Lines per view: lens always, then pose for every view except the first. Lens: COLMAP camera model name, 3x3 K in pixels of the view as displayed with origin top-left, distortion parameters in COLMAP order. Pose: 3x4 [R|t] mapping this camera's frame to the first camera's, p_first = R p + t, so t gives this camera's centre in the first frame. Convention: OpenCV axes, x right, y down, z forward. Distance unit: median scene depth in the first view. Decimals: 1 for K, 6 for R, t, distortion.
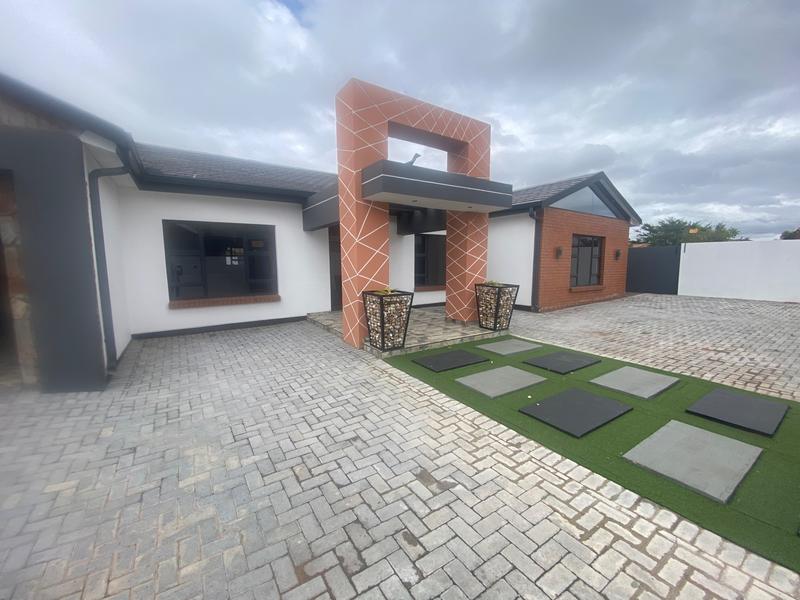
lens RADIAL K [[325.7, 0, 400.0], [0, 325.7, 300.0], [0, 0, 1]] dist [0.019502, -0.019585]
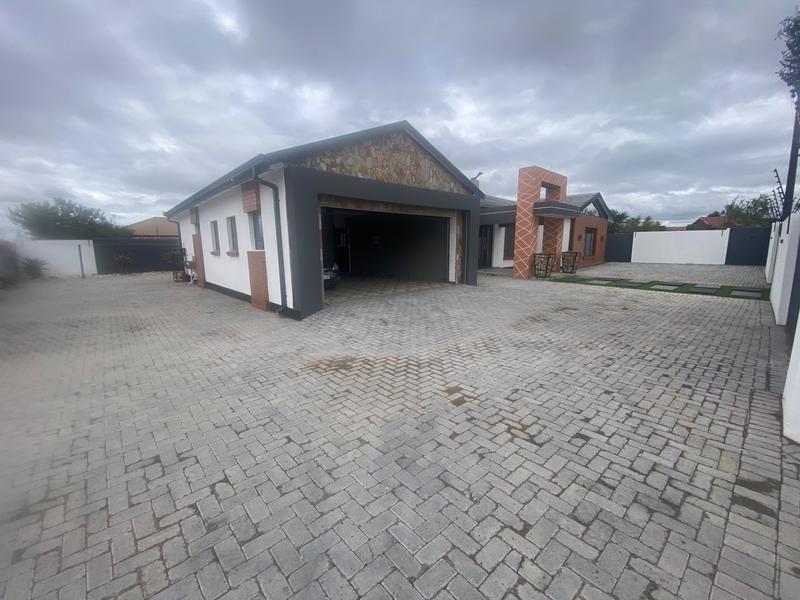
lens RADIAL K [[325.7, 0, 400.0], [0, 325.7, 300.0], [0, 0, 1]] dist [0.019502, -0.019585]
pose [[0.987765, -0.030703, 0.152897, -2.076160], [0.023776, 0.998615, 0.046928, 0.250650], [-0.154126, -0.042718, 0.987127, -1.740470]]
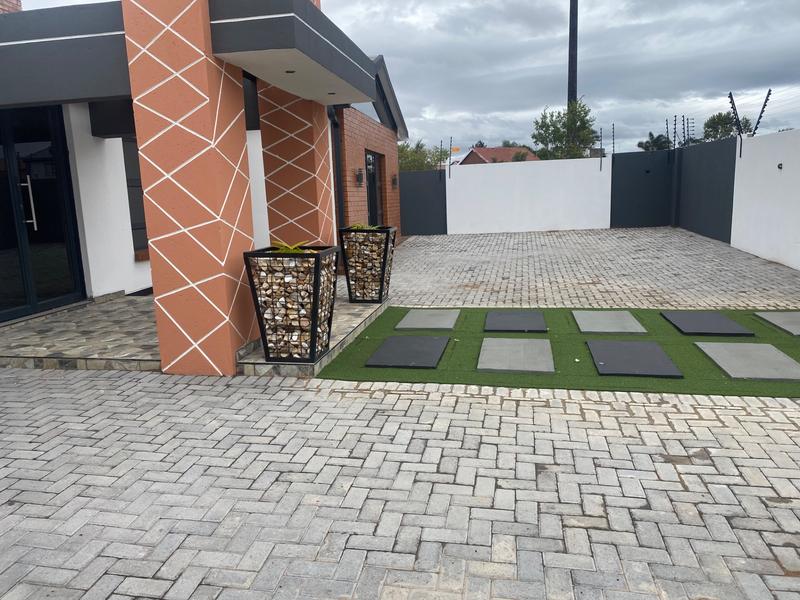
lens RADIAL K [[612.7, 0, 400.0], [0, 612.7, 300.0], [0, 0, 1]] dist [0.025960, 0.004759]
pose [[0.690334, -0.146368, 0.708531, -0.868168], [0.117263, 0.989009, 0.090058, -0.018736], [-0.713925, 0.020914, 0.699910, 0.290611]]
